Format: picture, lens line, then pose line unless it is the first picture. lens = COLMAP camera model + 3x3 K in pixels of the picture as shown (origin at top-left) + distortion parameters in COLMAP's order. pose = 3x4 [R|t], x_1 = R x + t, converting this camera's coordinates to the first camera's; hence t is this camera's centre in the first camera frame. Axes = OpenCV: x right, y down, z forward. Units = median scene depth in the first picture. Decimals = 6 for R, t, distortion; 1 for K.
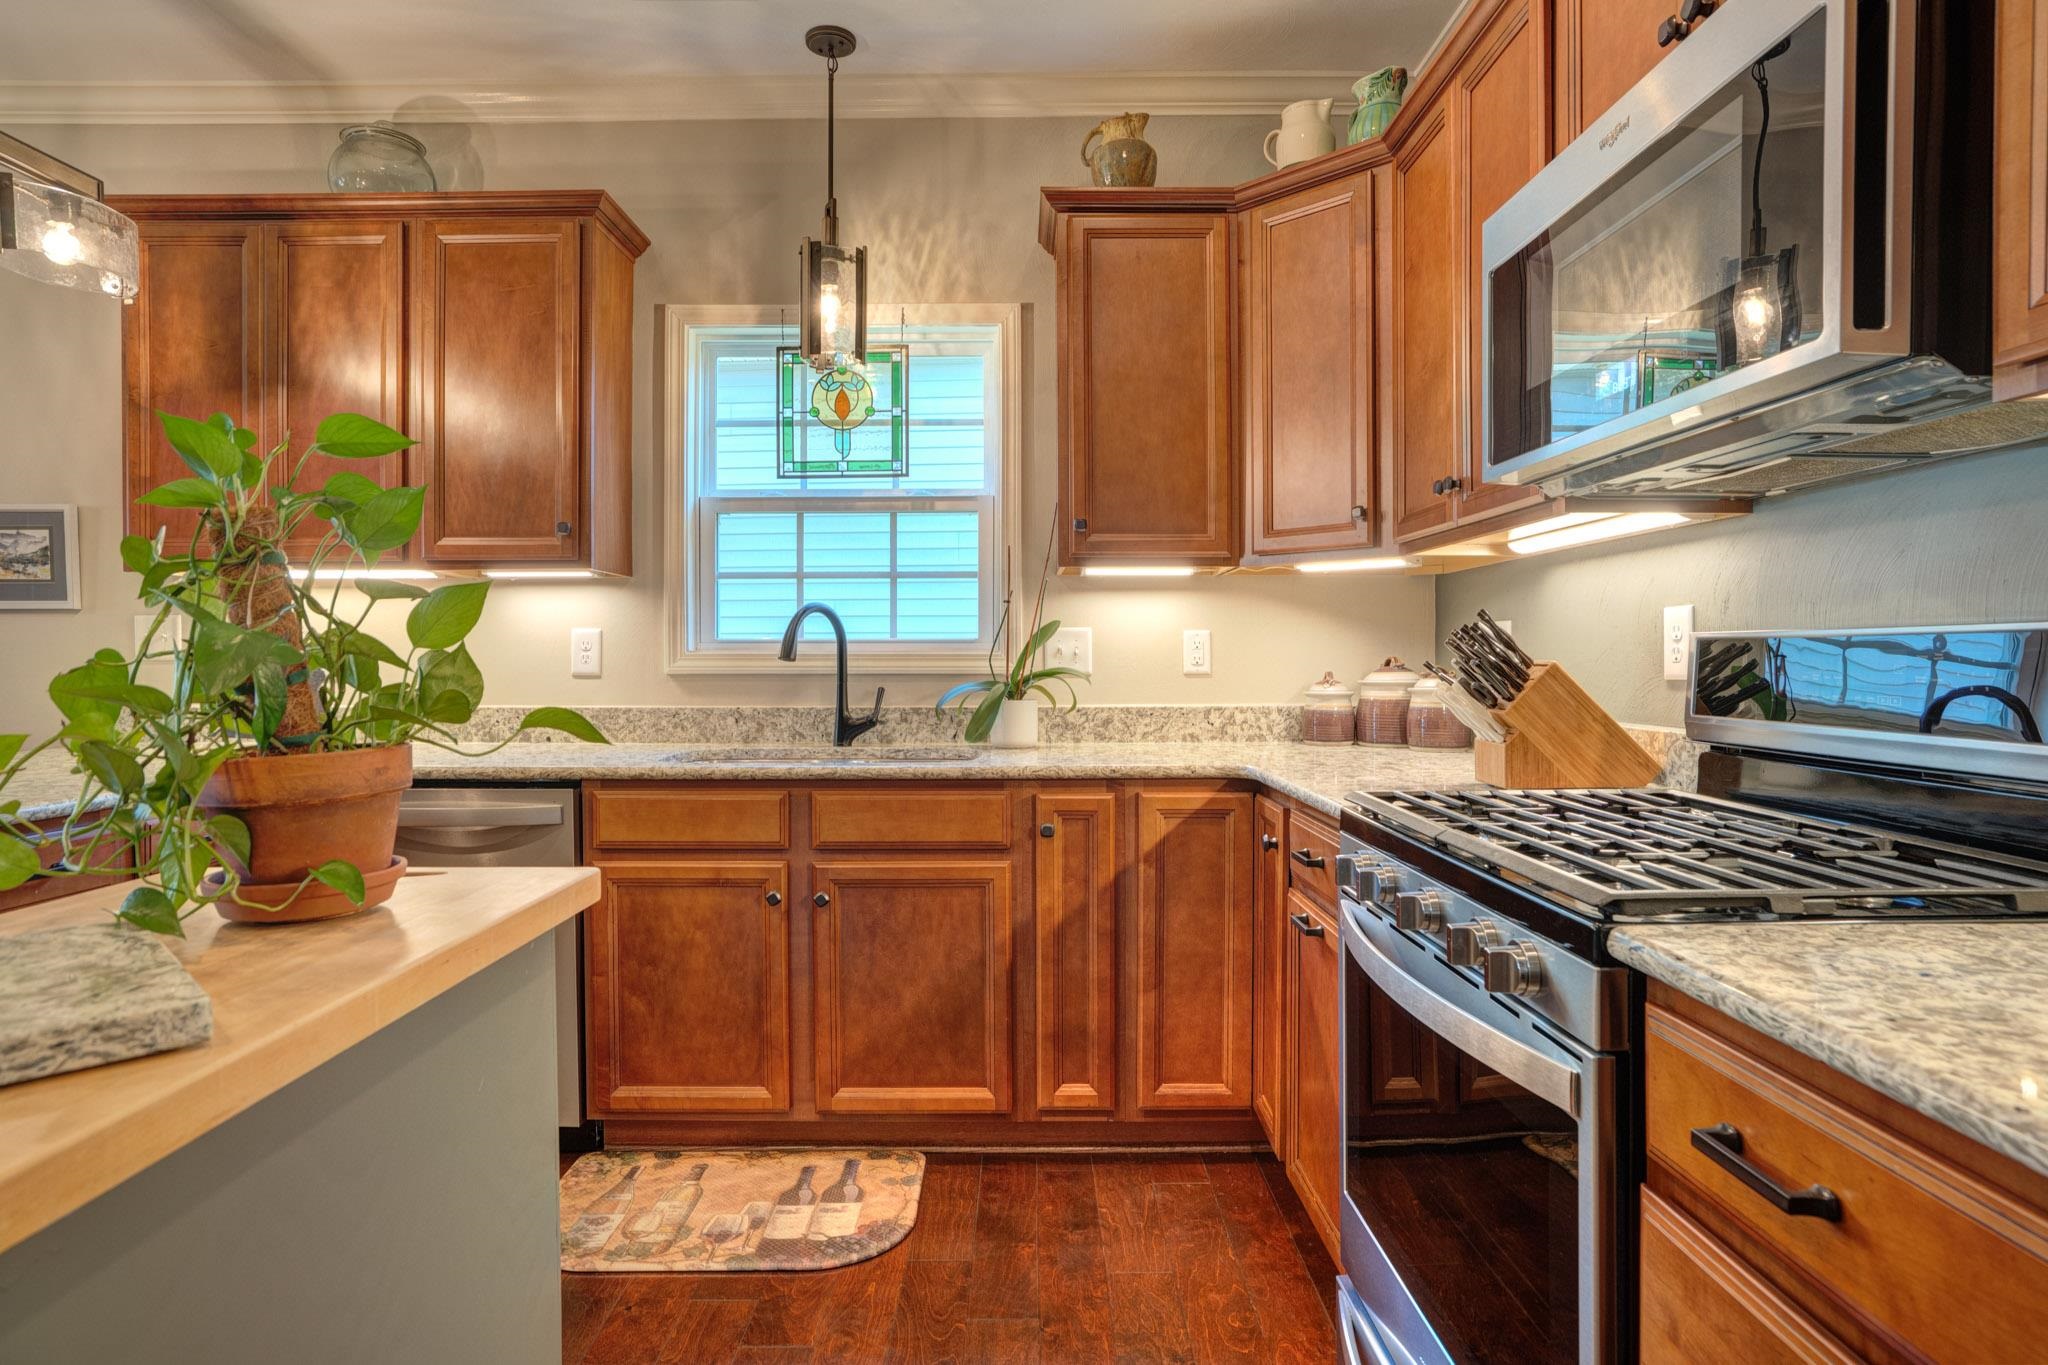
lens RADIAL K [[1118.5, 0, 1008.0], [0, 1118.5, 658.1], [0, 0, 1]] dist [-0.042008, 0.029721]
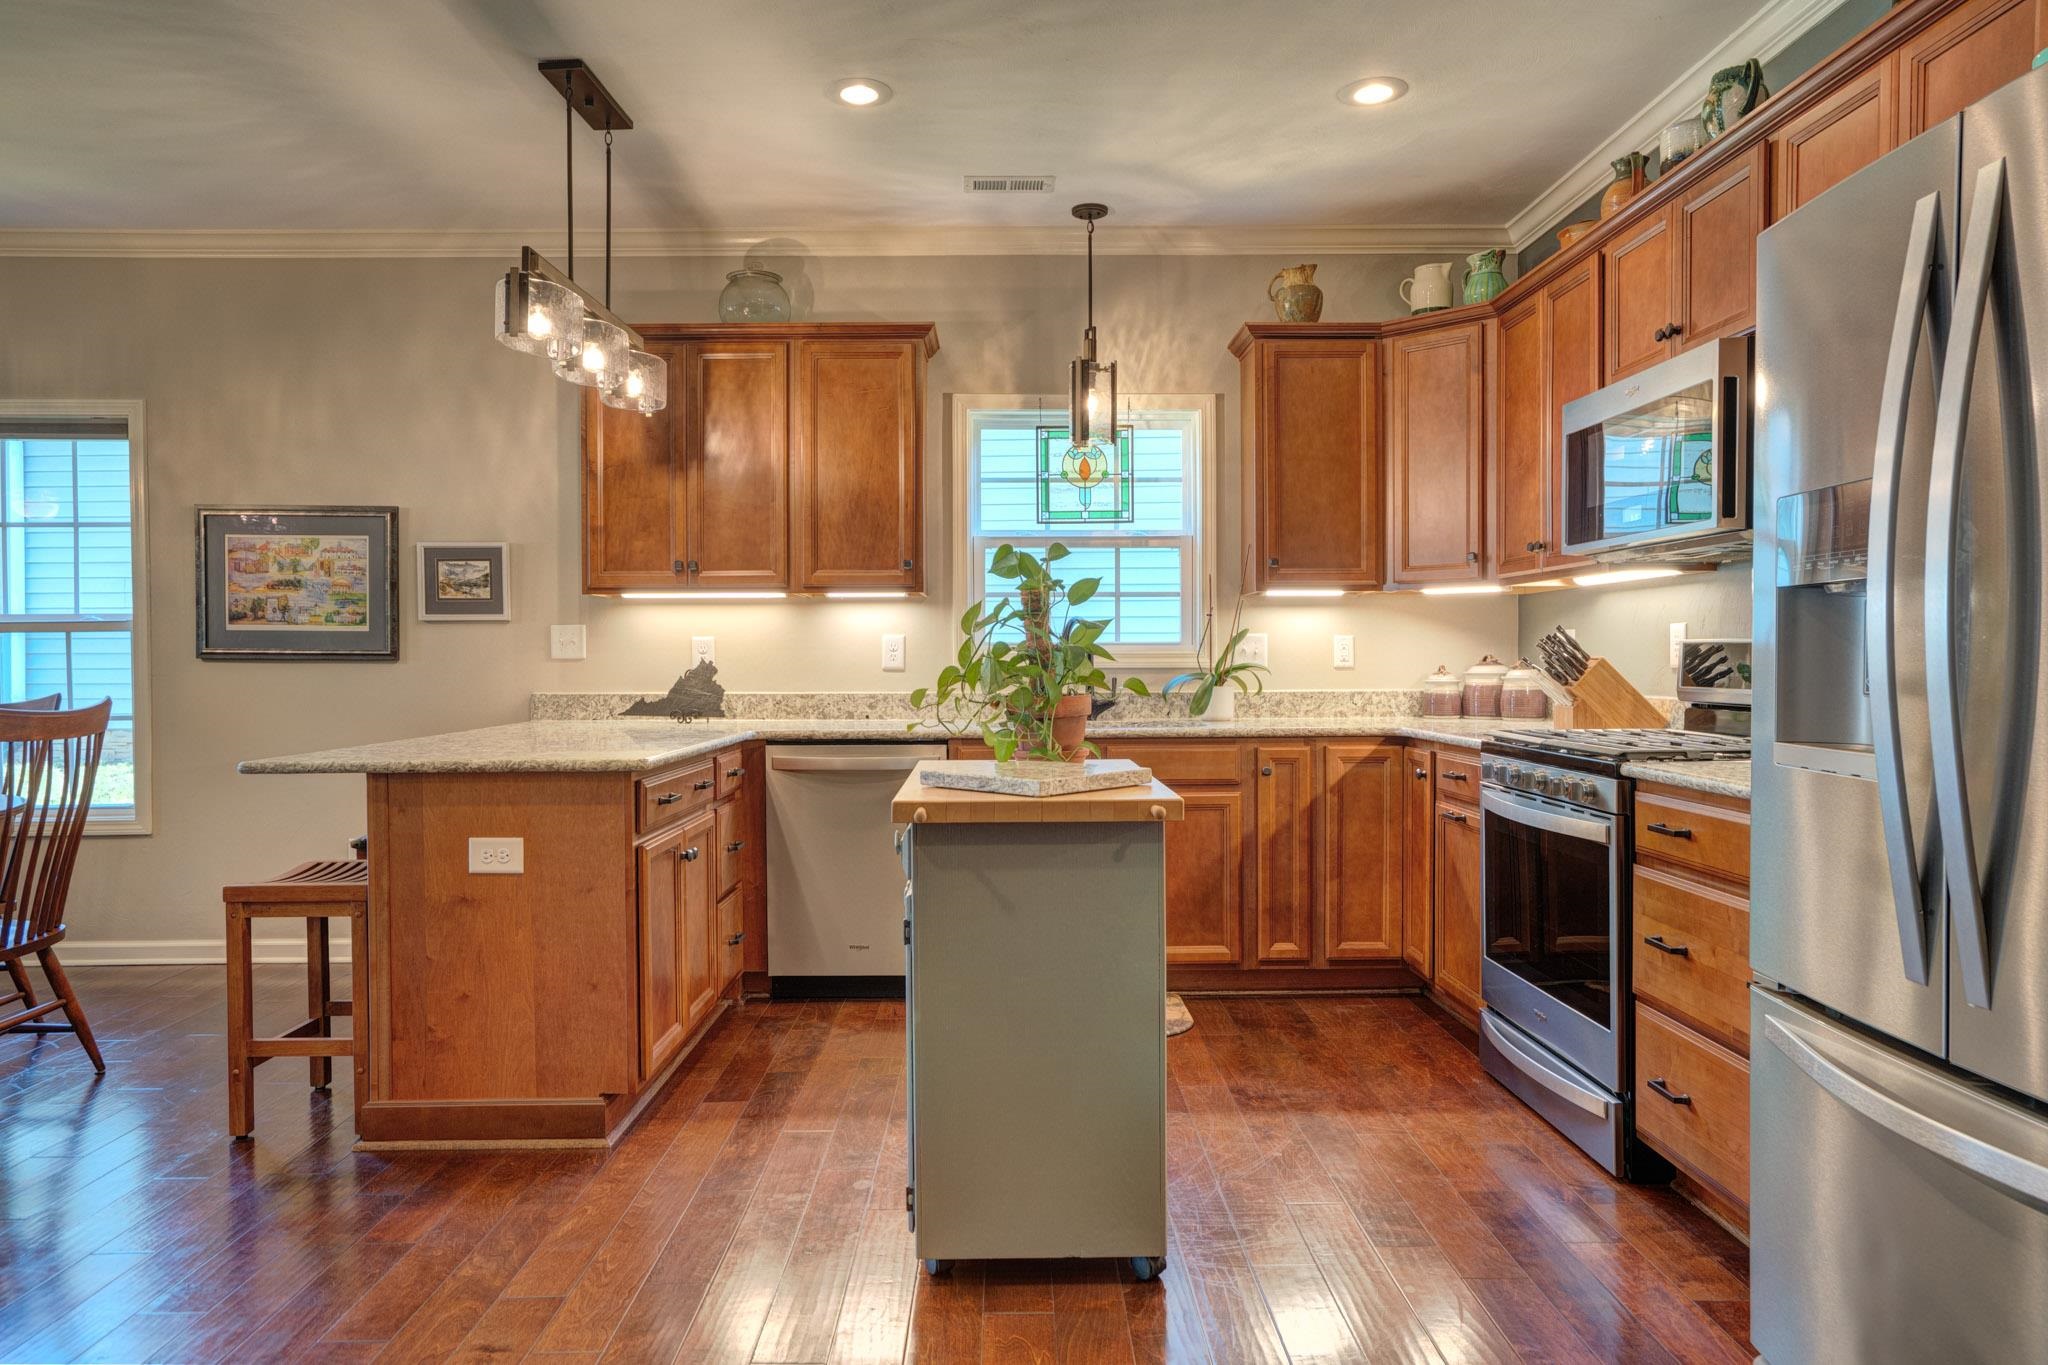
lens RADIAL K [[1283.4, 0, 1009.0], [0, 1283.4, 671.8], [0, 0, 1]] dist [-0.019941, 0.000412]
pose [[0.999865, -0.002093, 0.016278, -0.309817], [0.001929, 0.999947, 0.010086, 0.003332], [-0.016299, -0.010053, 0.999817, -0.650923]]
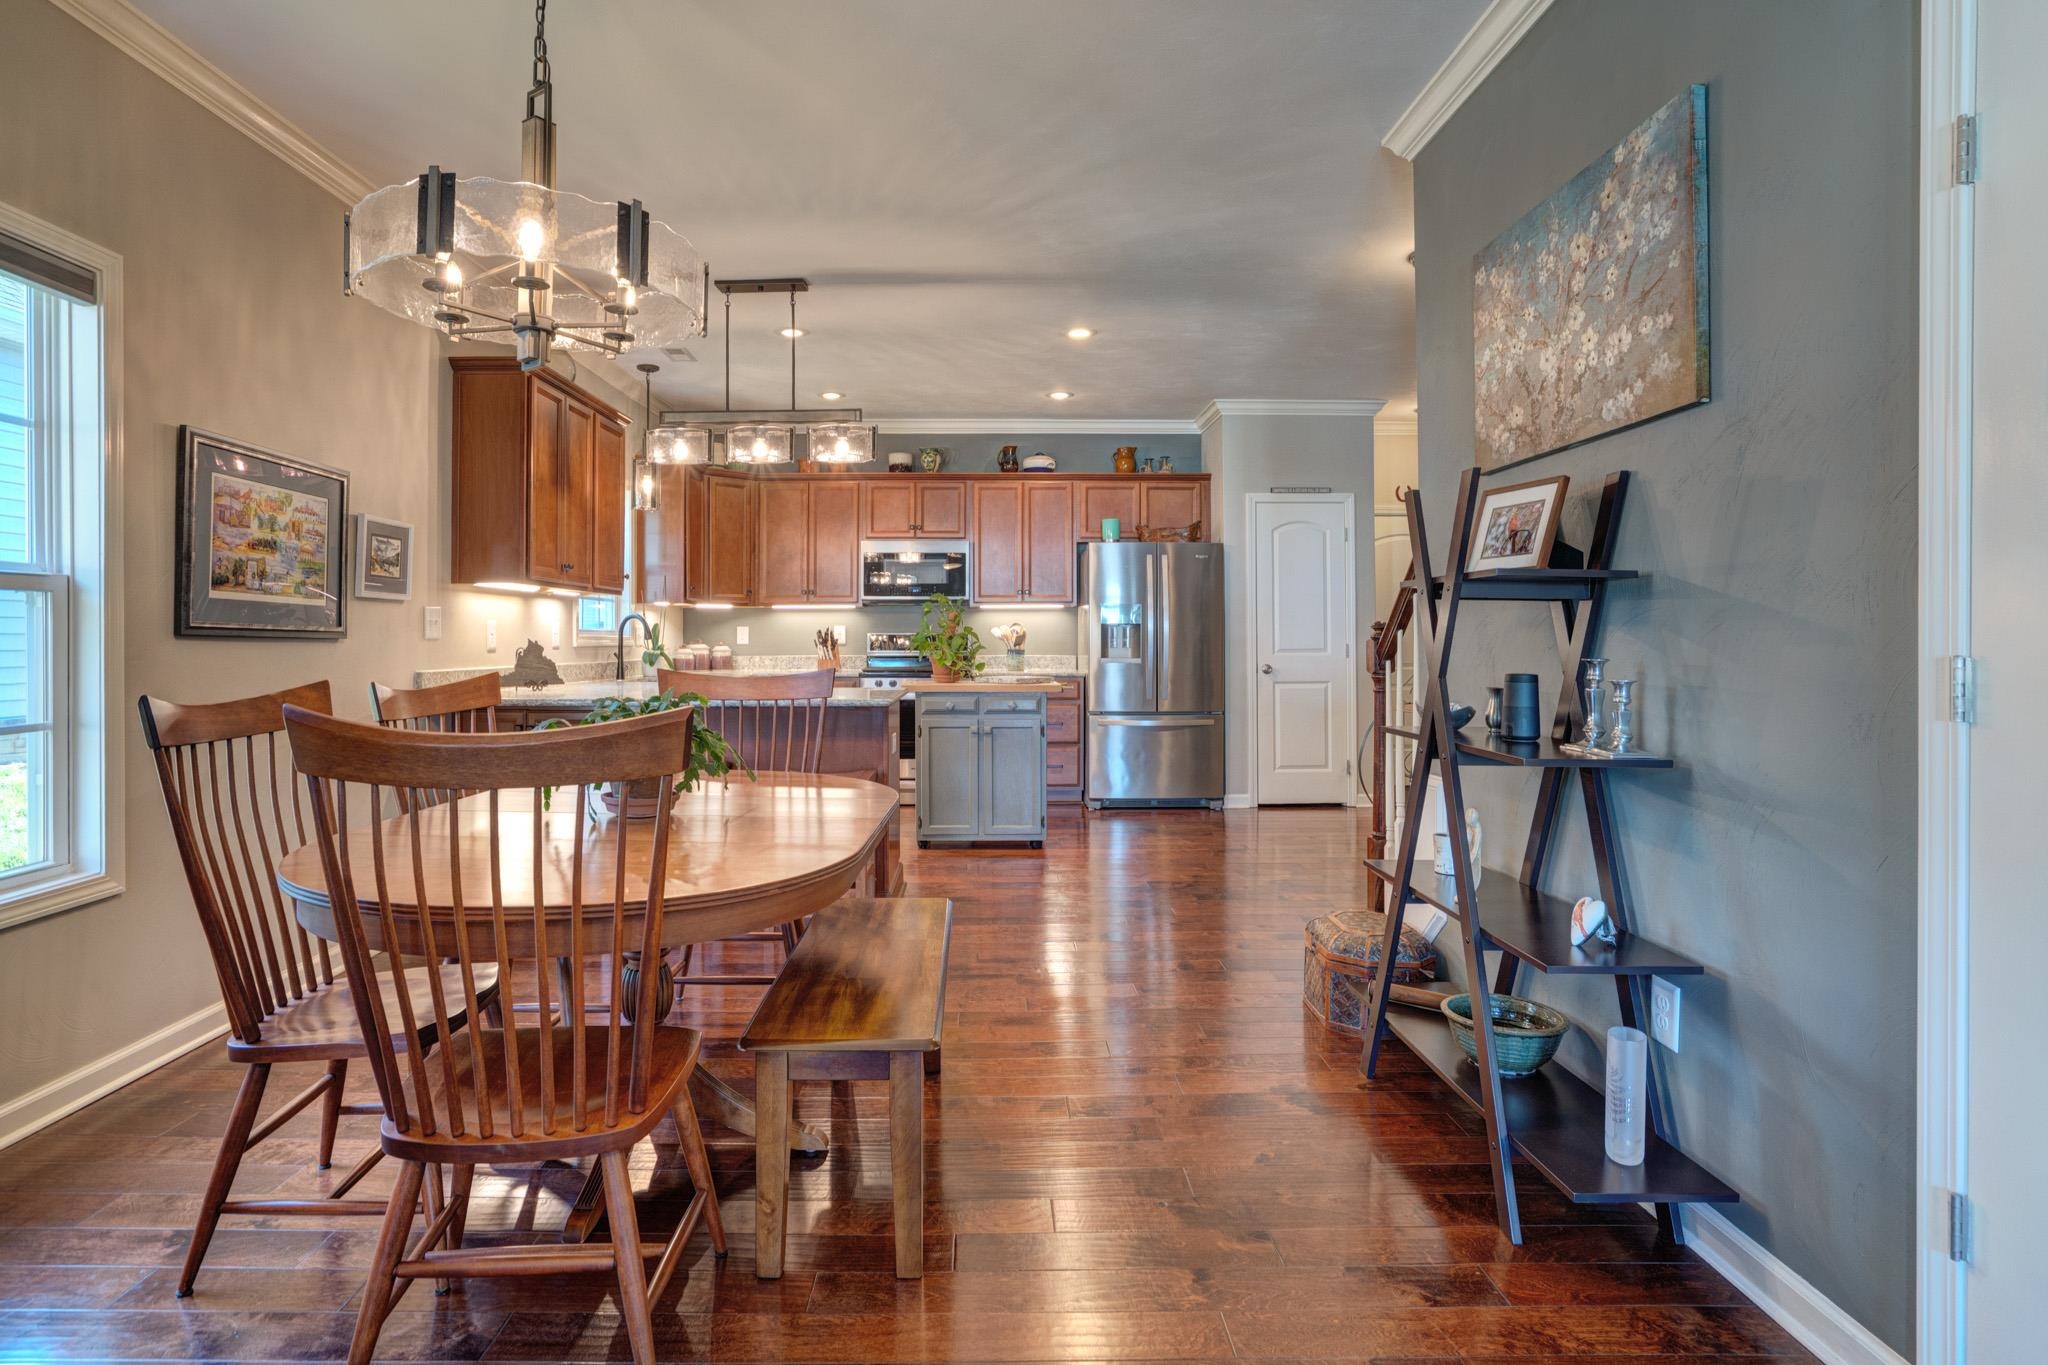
lens RADIAL K [[1061.8, 0, 966.2], [0, 1061.8, 640.2], [0, 0, 1]] dist [-0.047158, 0.035841]
pose [[0.012029, 0.001504, 0.999927, -2.489926], [0.003005, 0.999994, -0.001541, 0.009895], [-0.999923, 0.003024, 0.012024, 0.344386]]
